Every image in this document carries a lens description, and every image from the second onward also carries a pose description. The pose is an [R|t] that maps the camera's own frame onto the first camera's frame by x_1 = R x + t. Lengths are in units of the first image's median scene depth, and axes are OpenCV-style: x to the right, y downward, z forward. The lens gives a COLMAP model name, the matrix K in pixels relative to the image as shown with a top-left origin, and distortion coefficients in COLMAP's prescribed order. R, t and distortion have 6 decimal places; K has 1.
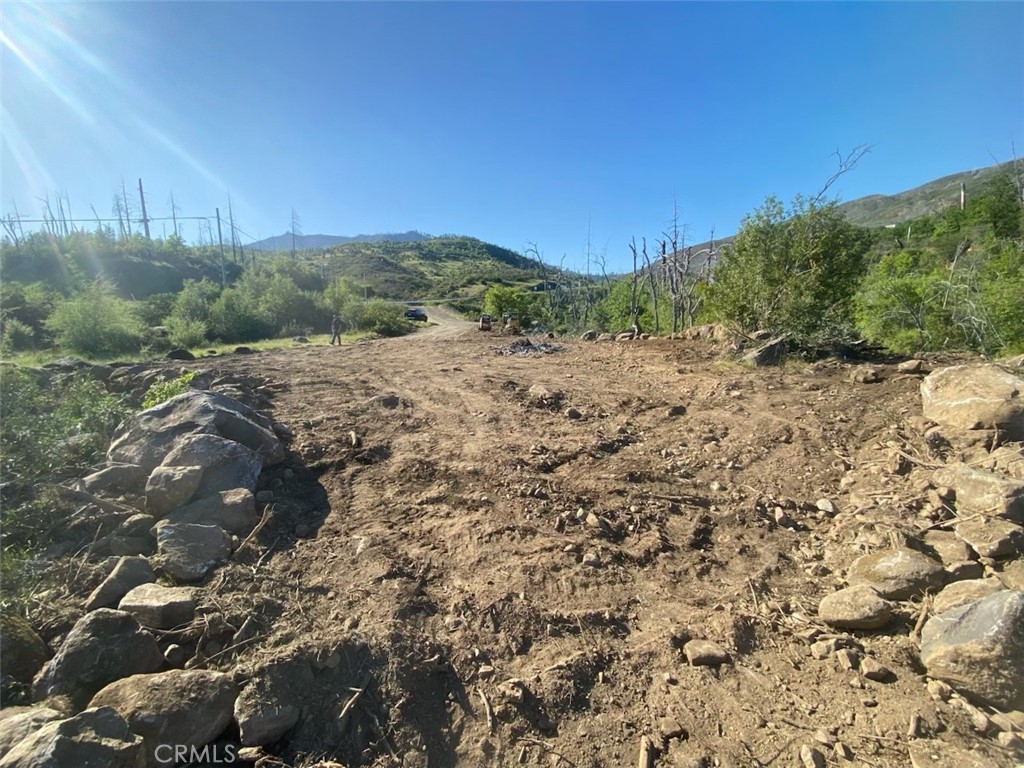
lens RADIAL K [[412.6, 0, 510.6], [0, 412.6, 383.3], [0, 0, 1]] dist [0.017678, -0.000460]
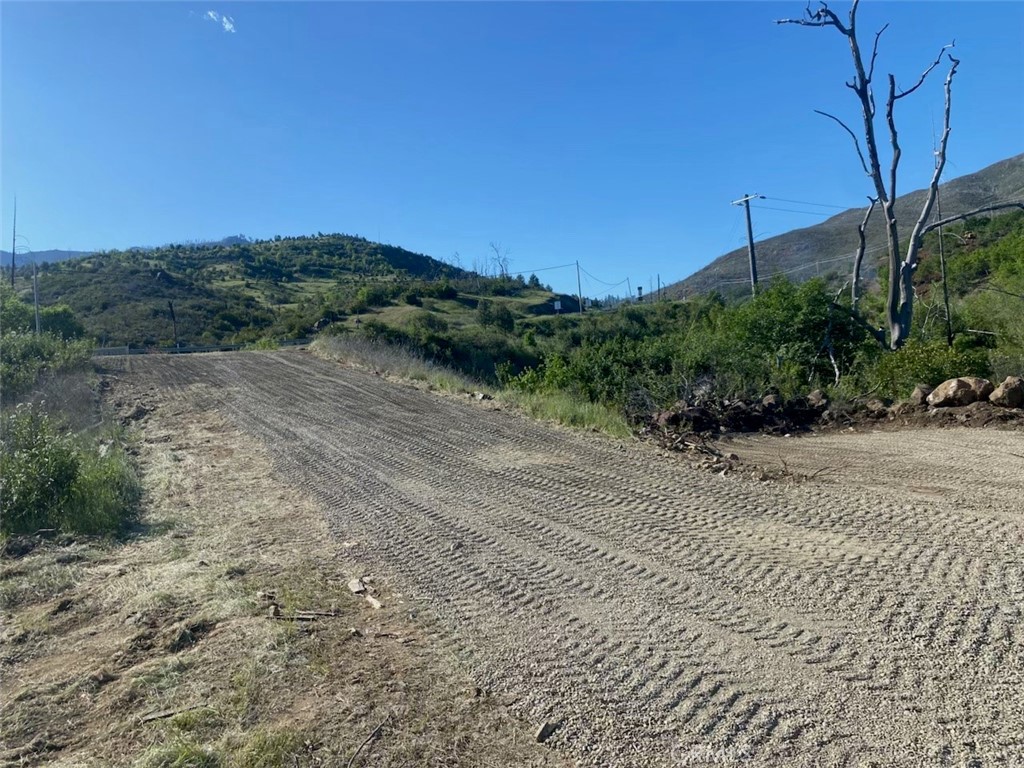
lens RADIAL K [[771.9, 0, 512.2], [0, 771.9, 385.0], [0, 0, 1]] dist [0.011430, -0.003847]
pose [[0.992470, -0.048872, 0.112313, -0.021115], [0.065815, 0.986111, -0.152488, -0.019339], [-0.103301, 0.158732, 0.981903, 0.112132]]
